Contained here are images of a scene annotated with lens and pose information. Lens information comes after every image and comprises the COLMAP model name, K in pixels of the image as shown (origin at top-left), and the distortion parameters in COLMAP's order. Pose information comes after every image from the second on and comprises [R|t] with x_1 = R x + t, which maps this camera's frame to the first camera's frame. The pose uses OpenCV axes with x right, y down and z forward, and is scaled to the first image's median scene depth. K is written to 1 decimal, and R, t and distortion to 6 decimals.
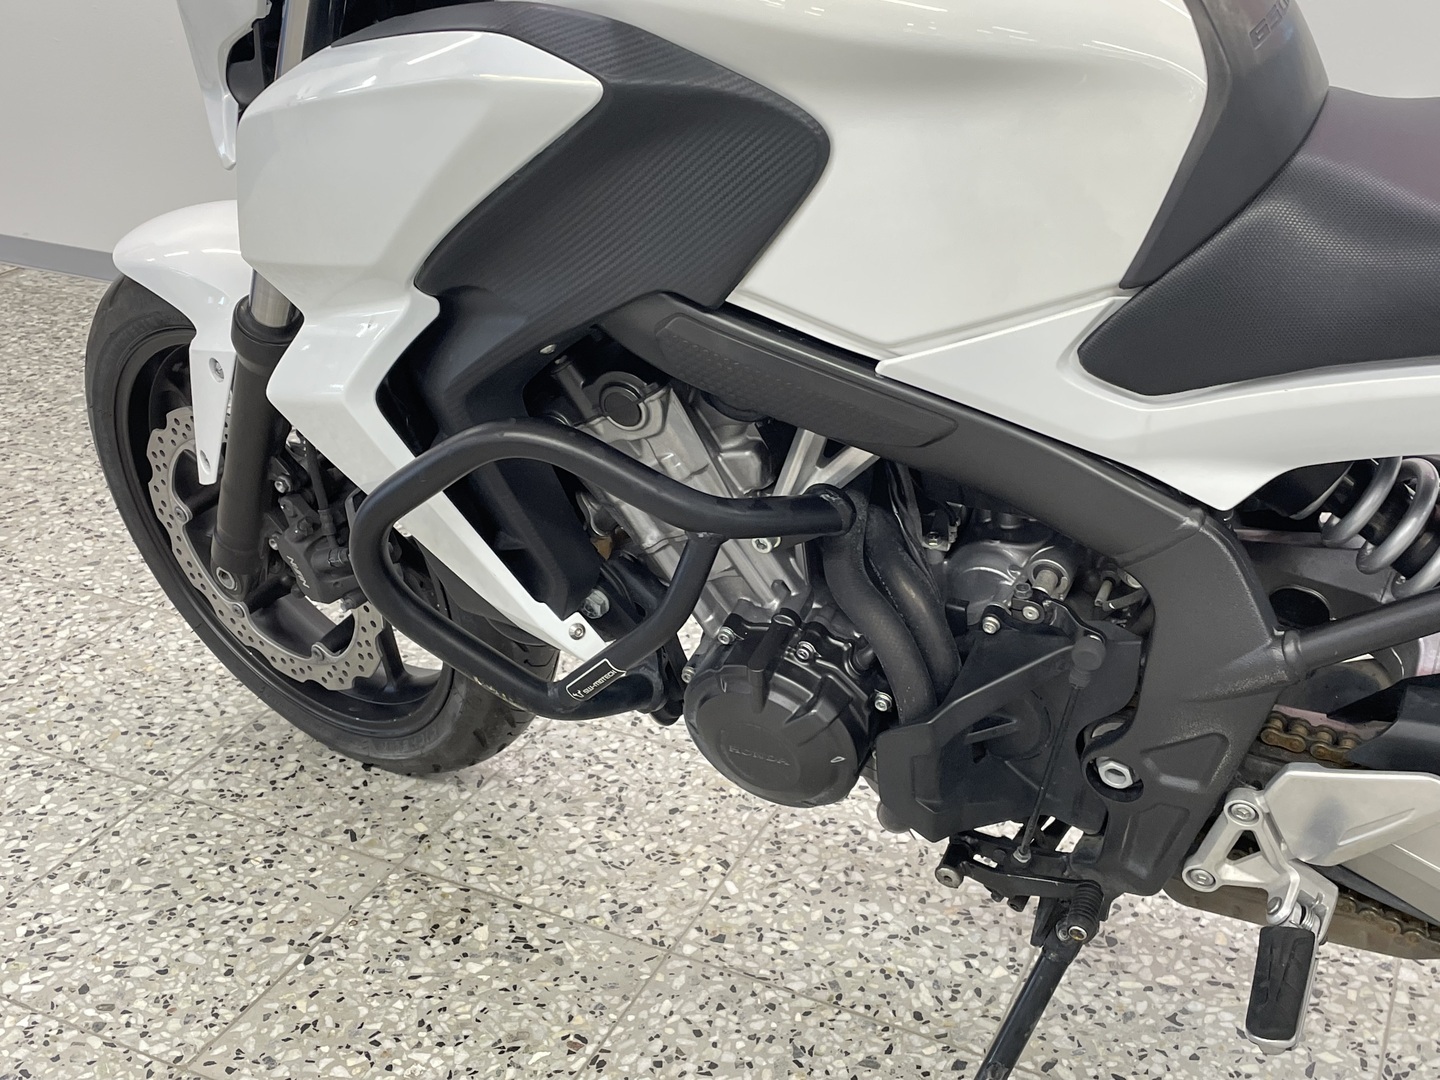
lens RADIAL K [[1676.6, 0, 718.7], [0, 1676.6, 520.4], [0, 0, 1]] dist [0.049078, 0.000000]
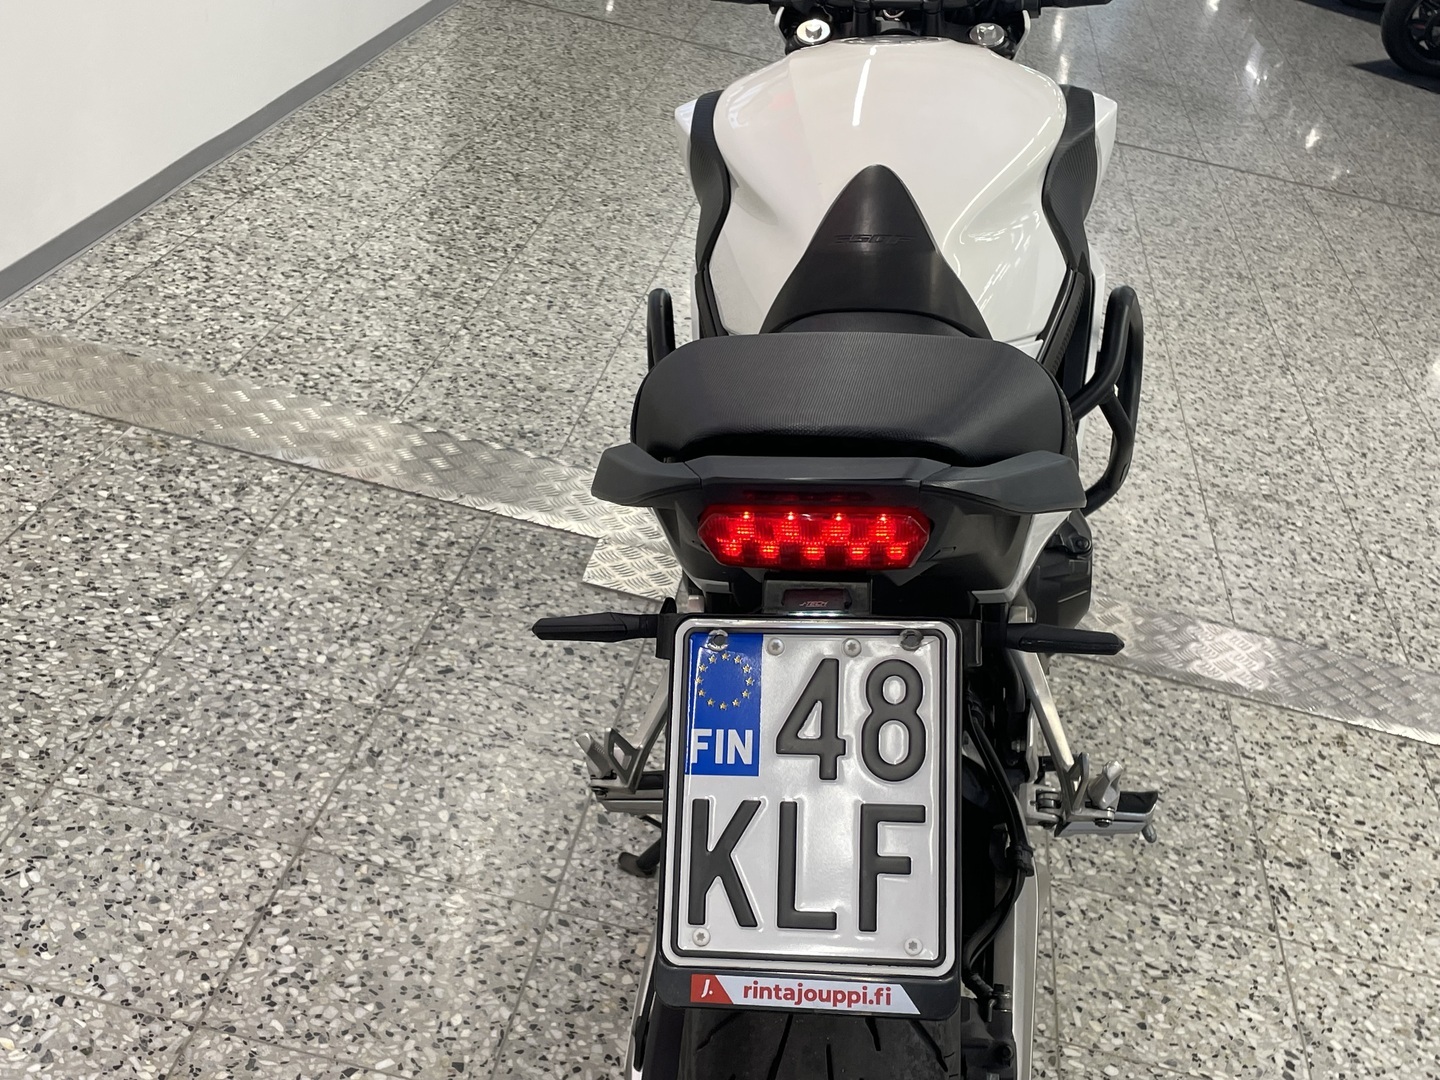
lens RADIAL K [[1772.3, 0, 720.3], [0, 1772.3, 560.3], [0, 0, 1]] dist [0.059989, 0.000000]
pose [[-0.296187, -0.518338, 0.802247, -0.815701], [0.227251, 0.777570, 0.586295, -0.656429], [-0.927702, 0.355964, -0.112513, 0.847895]]
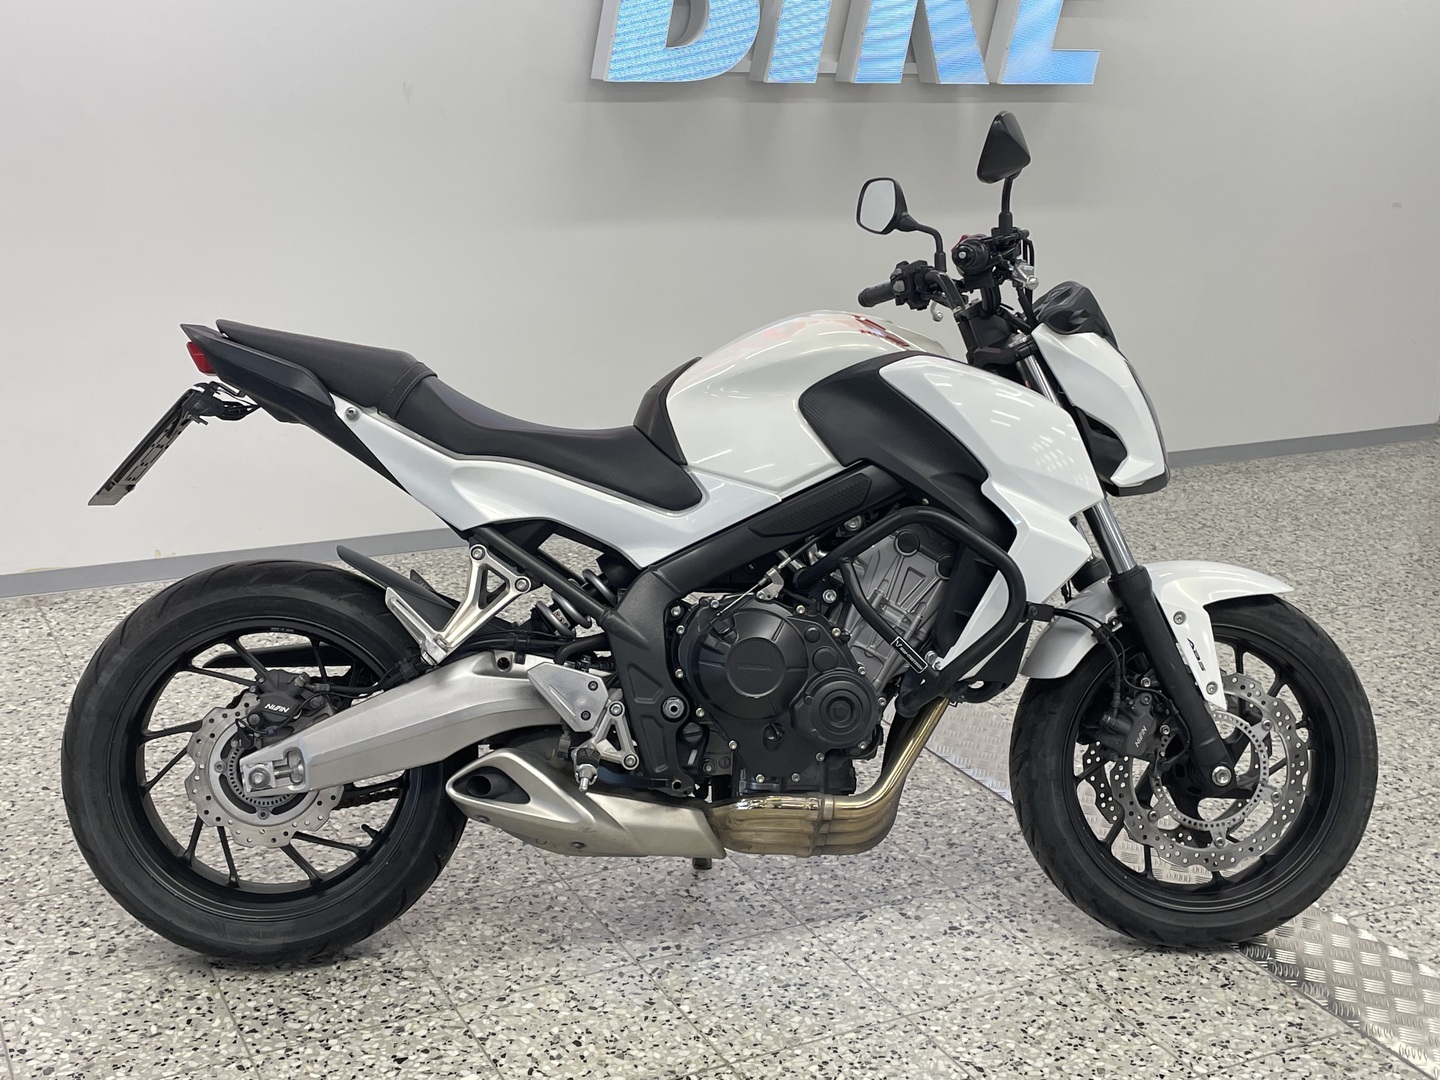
lens RADIAL K [[1772.3, 0, 710.3], [0, 1772.3, 529.2], [0, 0, 1]] dist [0.059989, 0.000000]
pose [[0.599205, -0.209581, 0.772677, -1.347475], [0.320748, 0.947129, 0.008162, 0.113923], [-0.733536, 0.242944, 0.634747, -0.850967]]
